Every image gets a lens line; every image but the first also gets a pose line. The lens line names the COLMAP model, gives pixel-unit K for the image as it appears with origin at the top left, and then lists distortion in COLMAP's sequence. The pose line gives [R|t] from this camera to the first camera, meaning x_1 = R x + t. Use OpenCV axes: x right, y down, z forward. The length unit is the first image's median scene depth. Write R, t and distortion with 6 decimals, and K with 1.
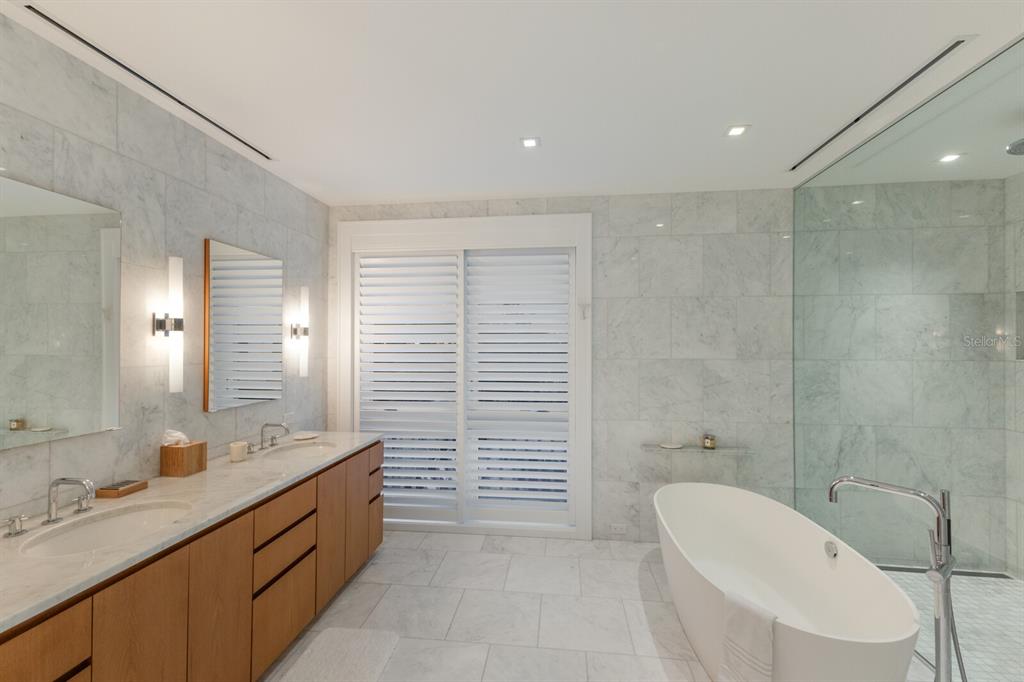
lens RADIAL K [[439.0, 0, 507.7], [0, 439.0, 339.5], [0, 0, 1]] dist [0.012234, -0.002742]
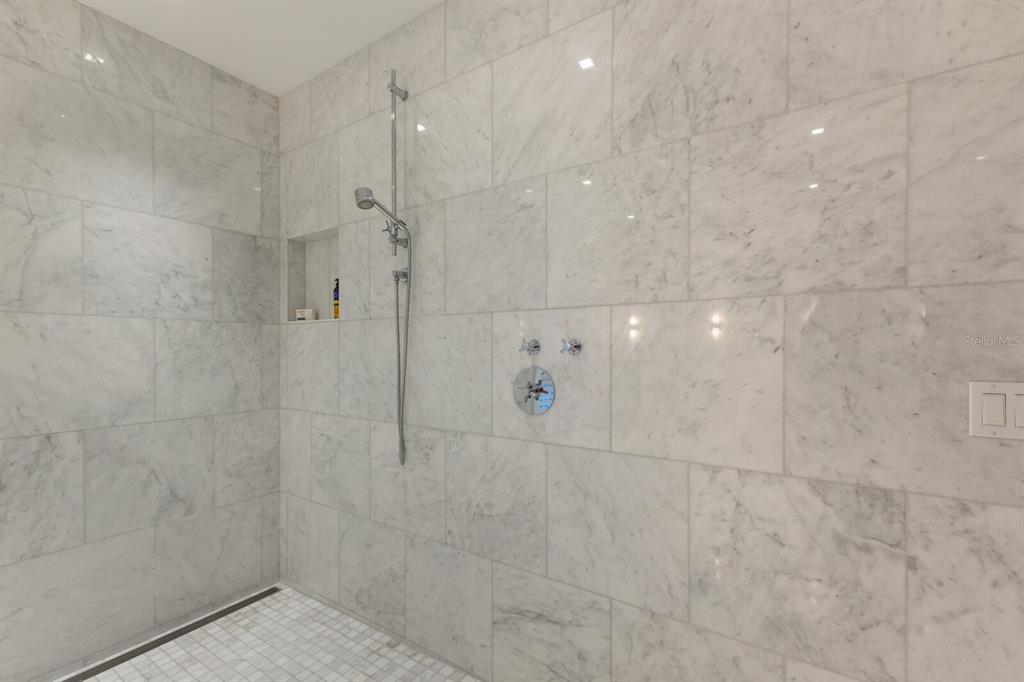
lens RADIAL K [[439.0, 0, 513.2], [0, 439.0, 344.3], [0, 0, 1]] dist [0.012234, -0.002742]
pose [[0.448882, 0.006927, 0.893564, 0.581132], [-0.009265, 0.999952, -0.003098, 0.082786], [-0.893543, -0.006888, 0.448925, 0.248963]]
